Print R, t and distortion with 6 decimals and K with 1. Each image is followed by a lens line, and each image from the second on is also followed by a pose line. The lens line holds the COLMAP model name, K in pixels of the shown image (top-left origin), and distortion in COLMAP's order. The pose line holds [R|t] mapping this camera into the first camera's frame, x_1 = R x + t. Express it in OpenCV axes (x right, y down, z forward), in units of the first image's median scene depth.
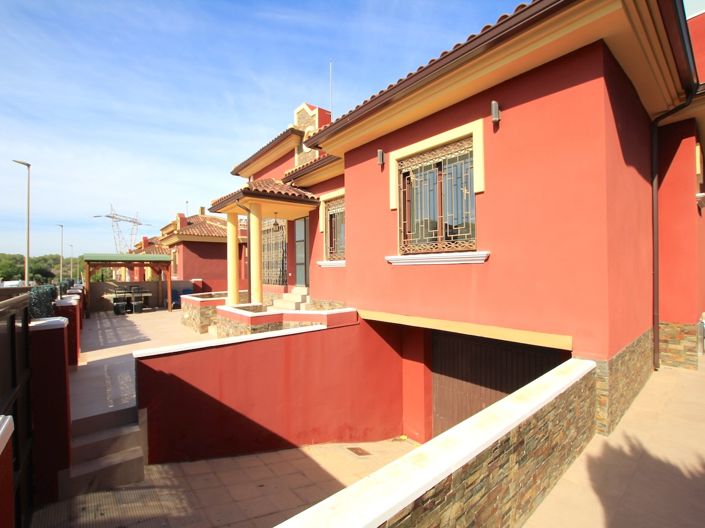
lens RADIAL K [[318.7, 0, 349.5], [0, 318.7, 265.0], [0, 0, 1]] dist [-0.003688, -0.000248]
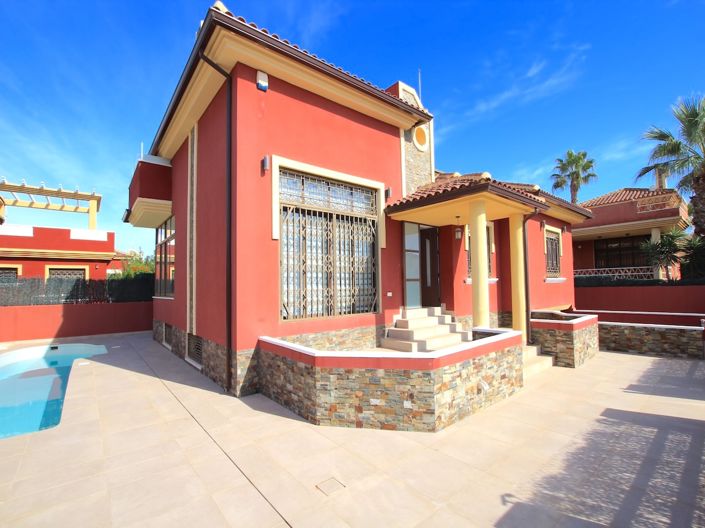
lens RADIAL K [[317.7, 0, 354.2], [0, 317.7, 280.7], [0, 0, 1]] dist [-0.025680, -0.000110]
pose [[-0.009437, 0.037364, 0.999257, -0.695236], [0.011112, 0.999244, -0.037258, 0.020065], [-0.999894, 0.010752, -0.009845, 0.853821]]
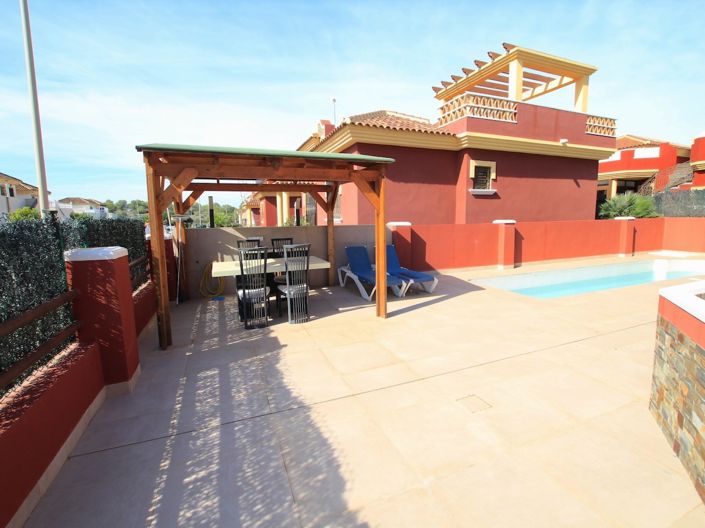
lens RADIAL K [[329.8, 0, 355.0], [0, 329.8, 257.5], [0, 0, 1]] dist [-0.023812, -0.000001]
pose [[0.960717, 0.035779, -0.275215, -0.512517], [0.001982, 0.990745, 0.135719, 0.036045], [0.277524, -0.130933, 0.951755, 0.688457]]
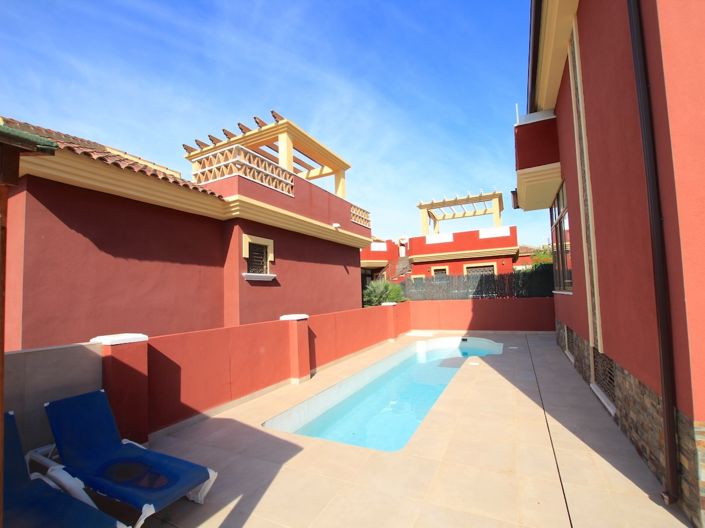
lens RADIAL K [[332.0, 0, 352.6], [0, 332.0, 273.7], [0, 0, 1]] dist [-0.016839, 0.000158]
pose [[0.910517, 0.006917, 0.413413, -0.533563], [0.020457, 0.997882, -0.061751, 0.023291], [-0.412965, 0.064682, 0.908447, 0.910671]]
